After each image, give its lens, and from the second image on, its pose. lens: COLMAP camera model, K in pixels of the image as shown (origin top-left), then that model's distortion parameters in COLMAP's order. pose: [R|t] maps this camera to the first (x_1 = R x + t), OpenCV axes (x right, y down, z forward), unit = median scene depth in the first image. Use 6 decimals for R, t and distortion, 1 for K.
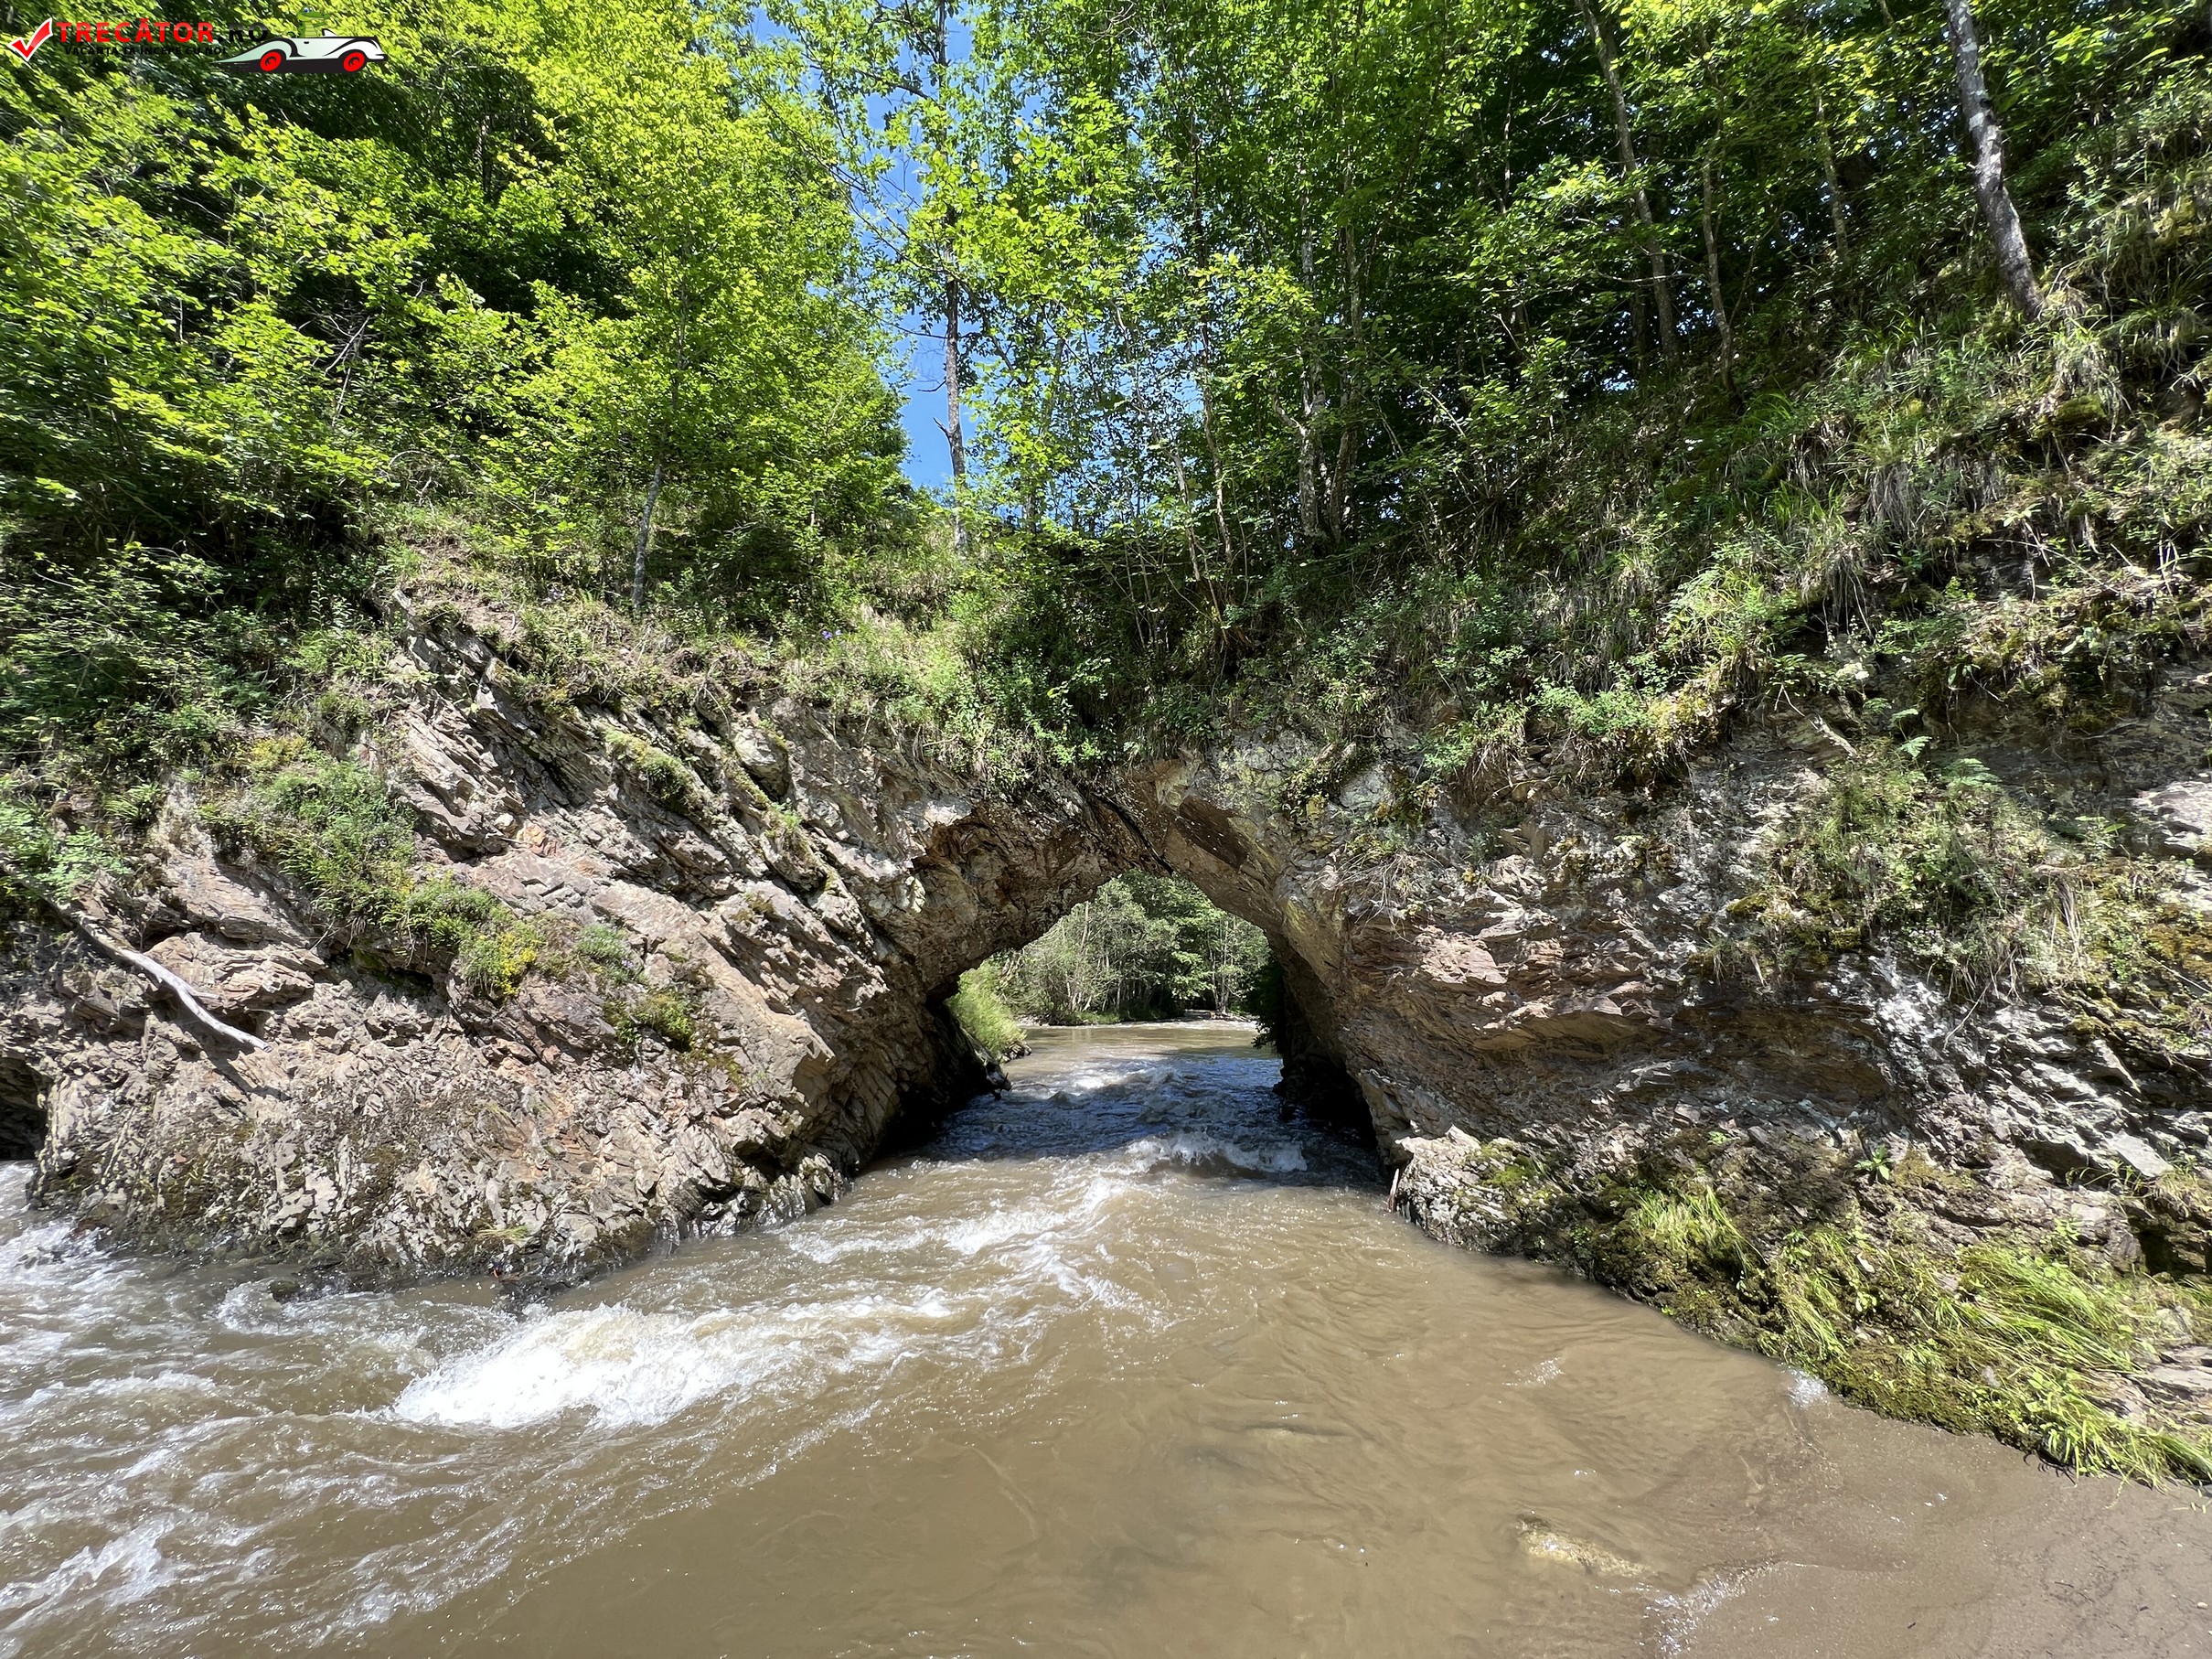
lens RADIAL K [[890.1, 0, 1104.5], [0, 890.1, 833.9], [0, 0, 1]] dist [-0.002637, 0.001160]
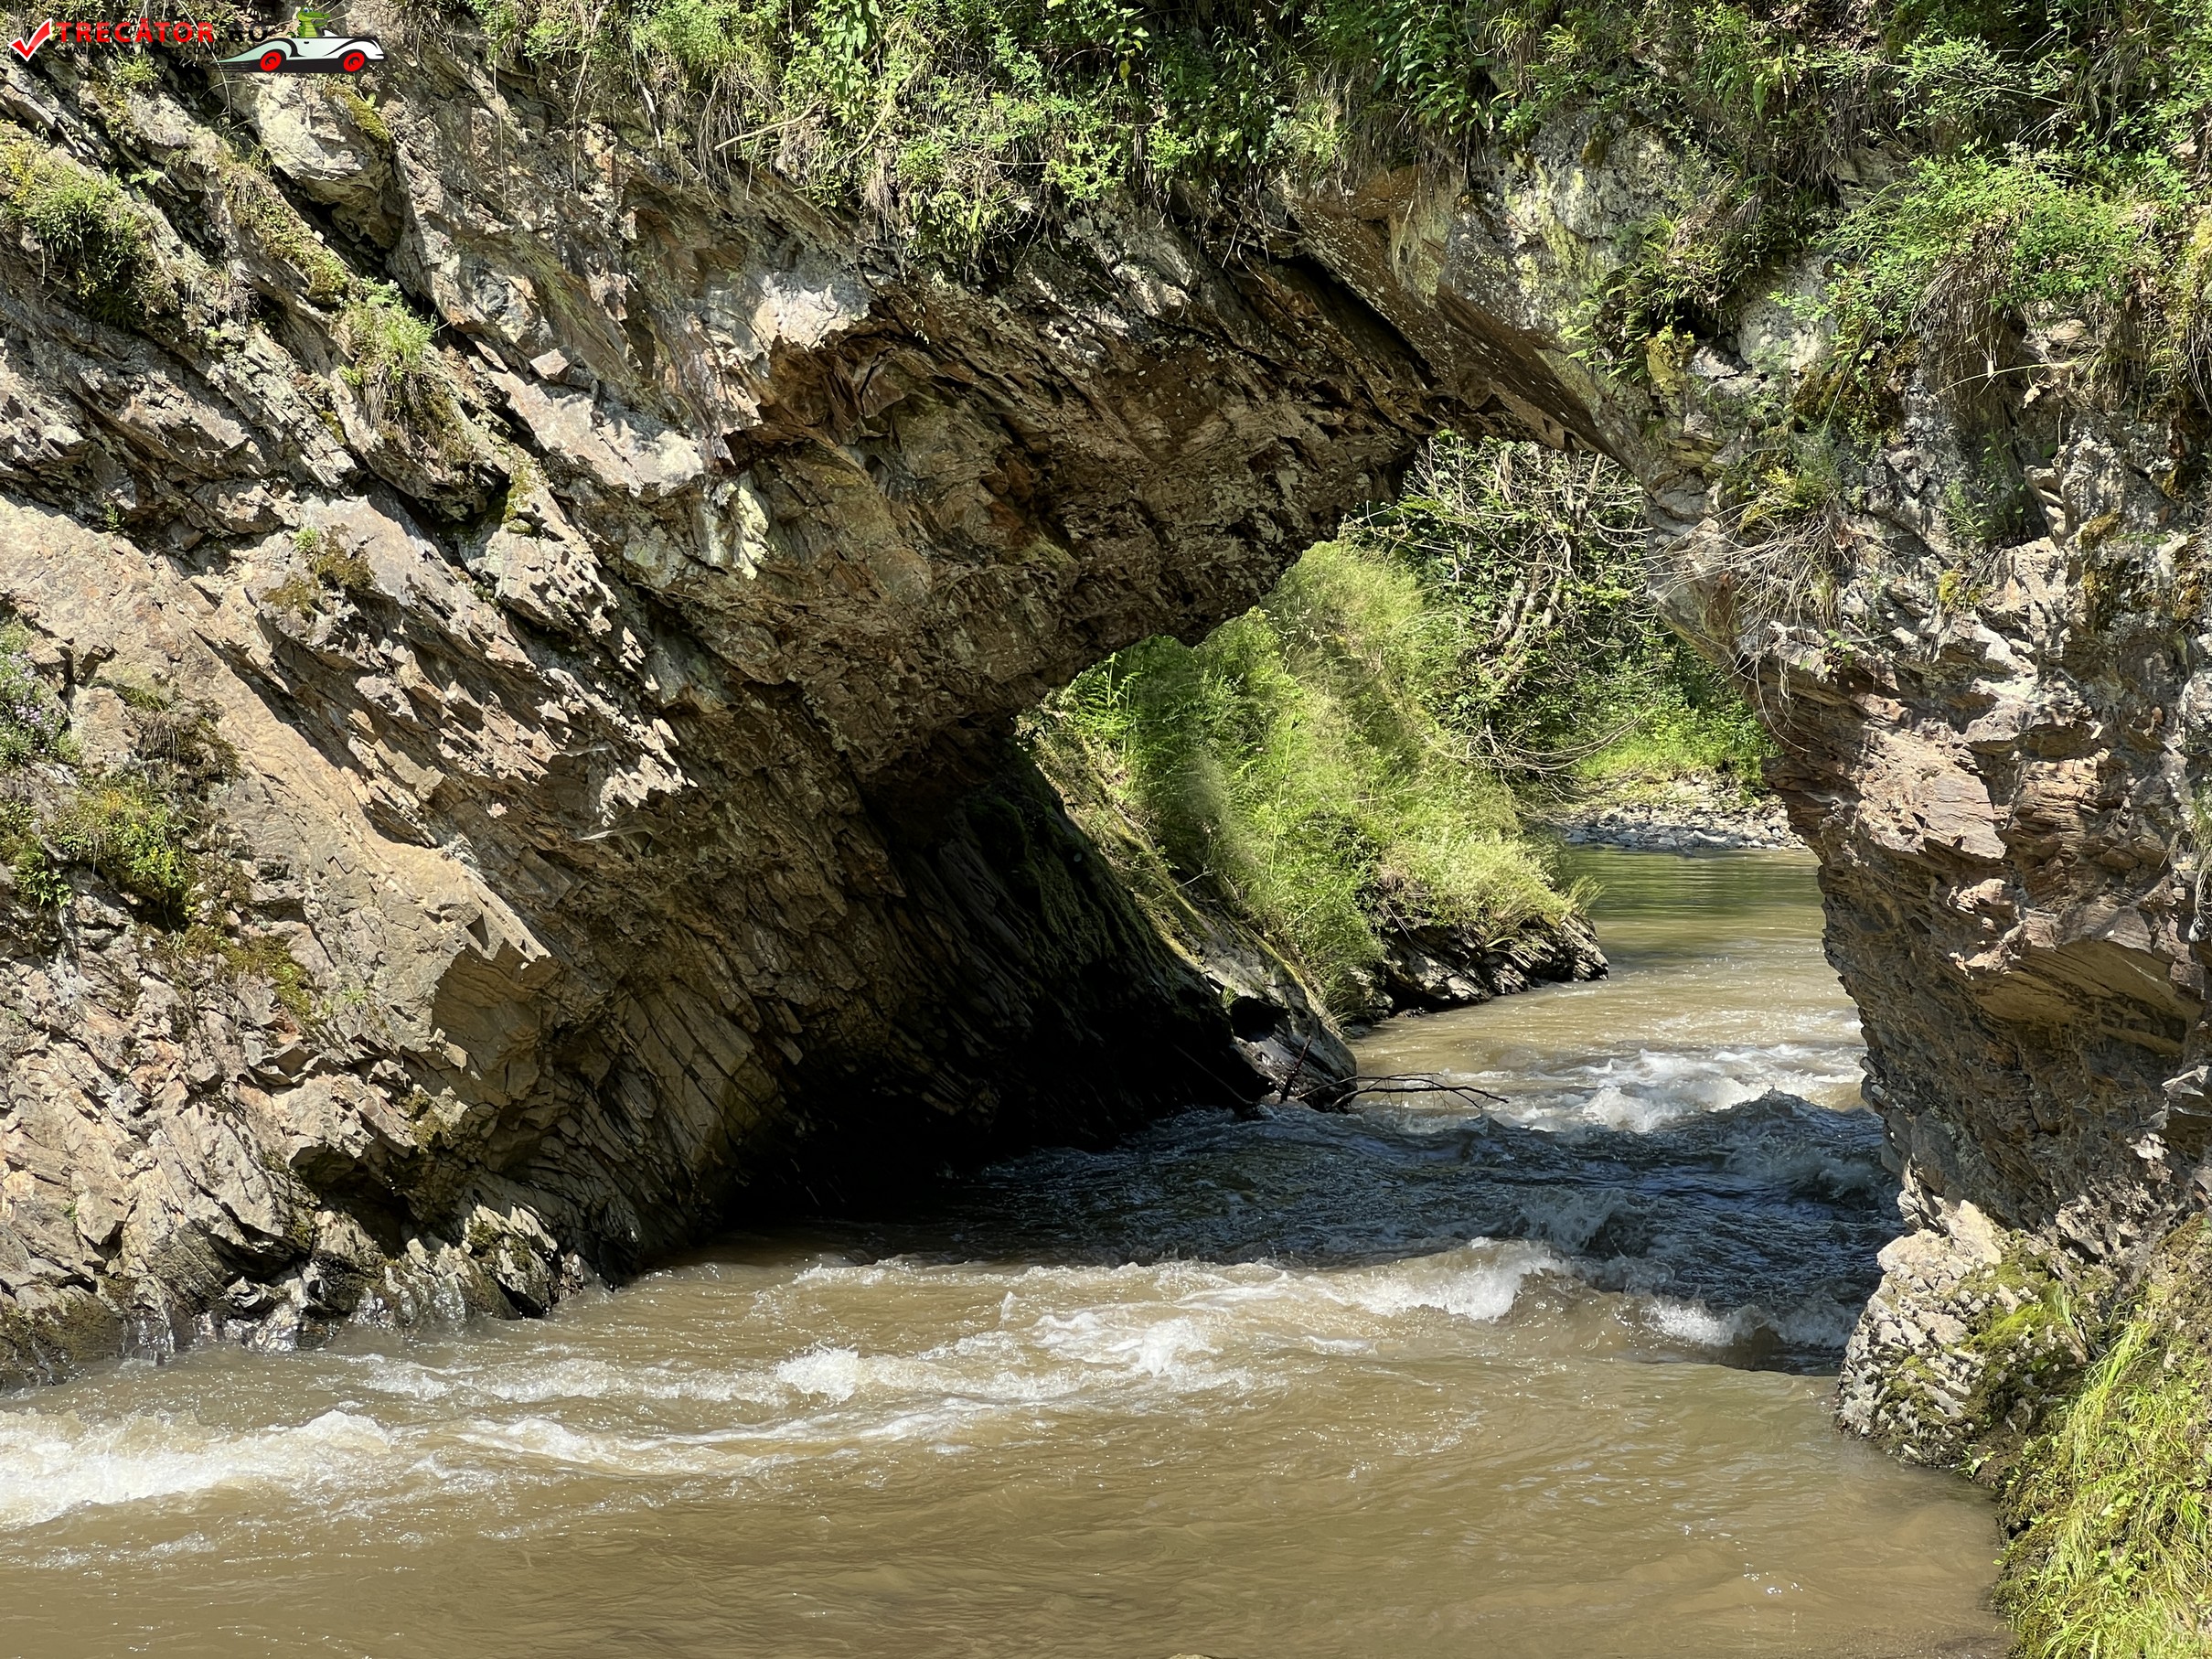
lens RADIAL K [[5032.0, 0, 1057.5], [0, 5032.0, 811.3], [0, 0, 1]] dist [0.258068, 0.000000]
pose [[0.954234, 0.037534, -0.296697, 0.572392], [0.025942, 0.977965, 0.207153, -0.265261], [0.297935, -0.205369, 0.932233, -0.983269]]
